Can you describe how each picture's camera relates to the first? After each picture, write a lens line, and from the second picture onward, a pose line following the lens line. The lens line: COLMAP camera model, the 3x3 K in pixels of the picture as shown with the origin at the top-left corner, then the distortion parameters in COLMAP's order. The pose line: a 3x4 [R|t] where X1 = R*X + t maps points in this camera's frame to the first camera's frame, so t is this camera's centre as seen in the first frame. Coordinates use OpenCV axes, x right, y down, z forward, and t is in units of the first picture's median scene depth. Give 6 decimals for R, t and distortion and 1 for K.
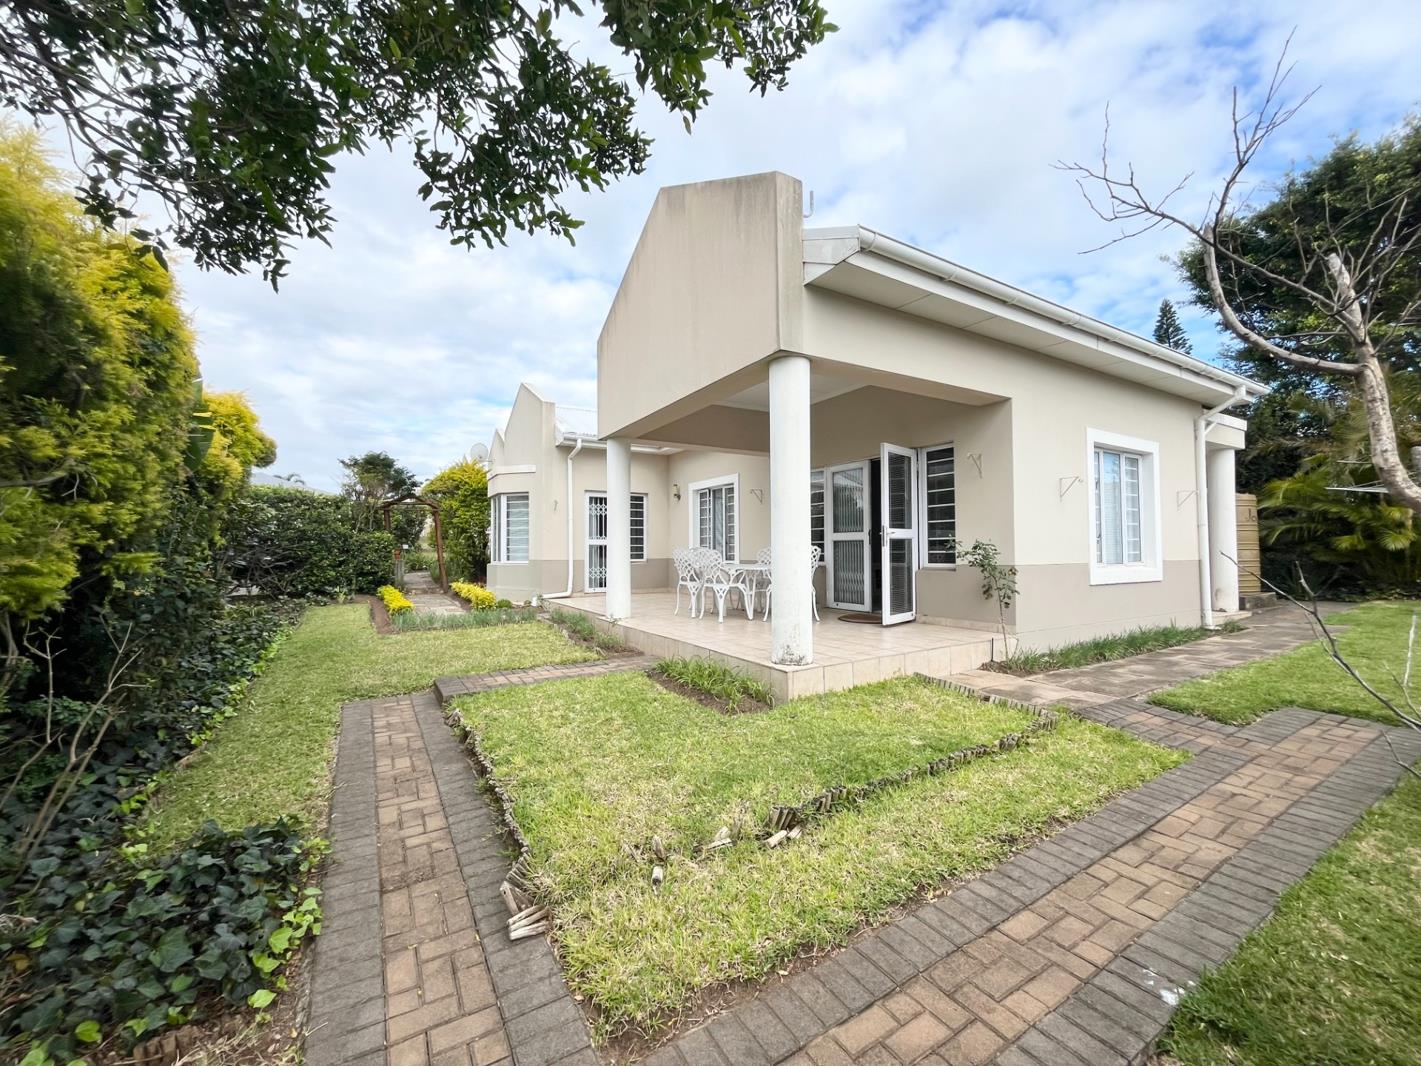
lens RADIAL K [[575.3, 0, 712.1], [0, 575.3, 533.2], [0, 0, 1]] dist [0.001019, 0.000197]
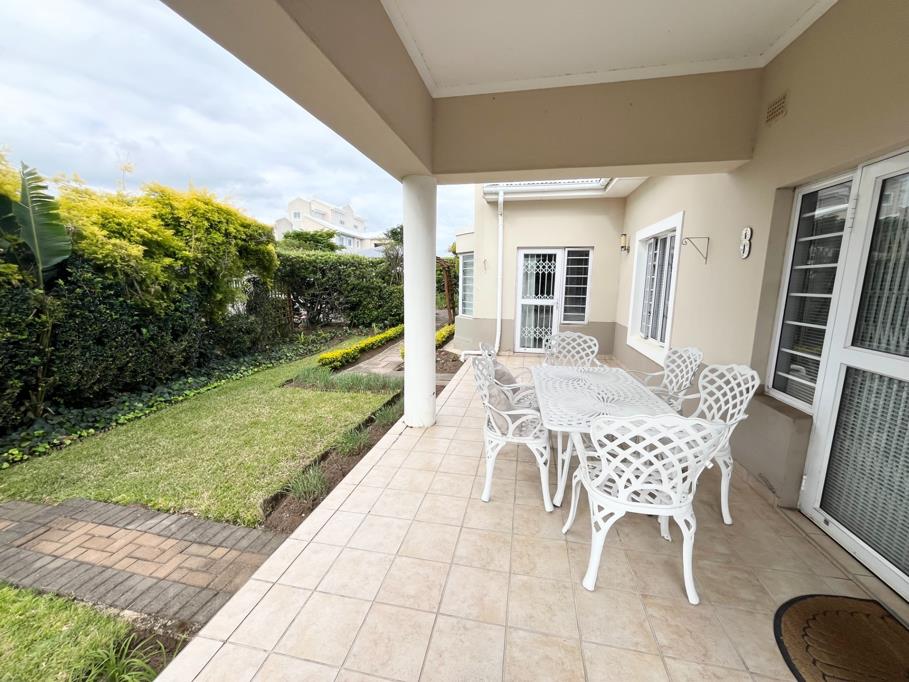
lens RADIAL K [[368.0, 0, 453.5], [0, 368.0, 340.6], [0, 0, 1]] dist [0.001019, 0.000197]
pose [[0.732217, 0.122974, -0.669877, 0.129183], [0.003312, 0.982910, 0.184059, -0.034939], [0.681063, -0.136990, 0.719296, 0.458328]]
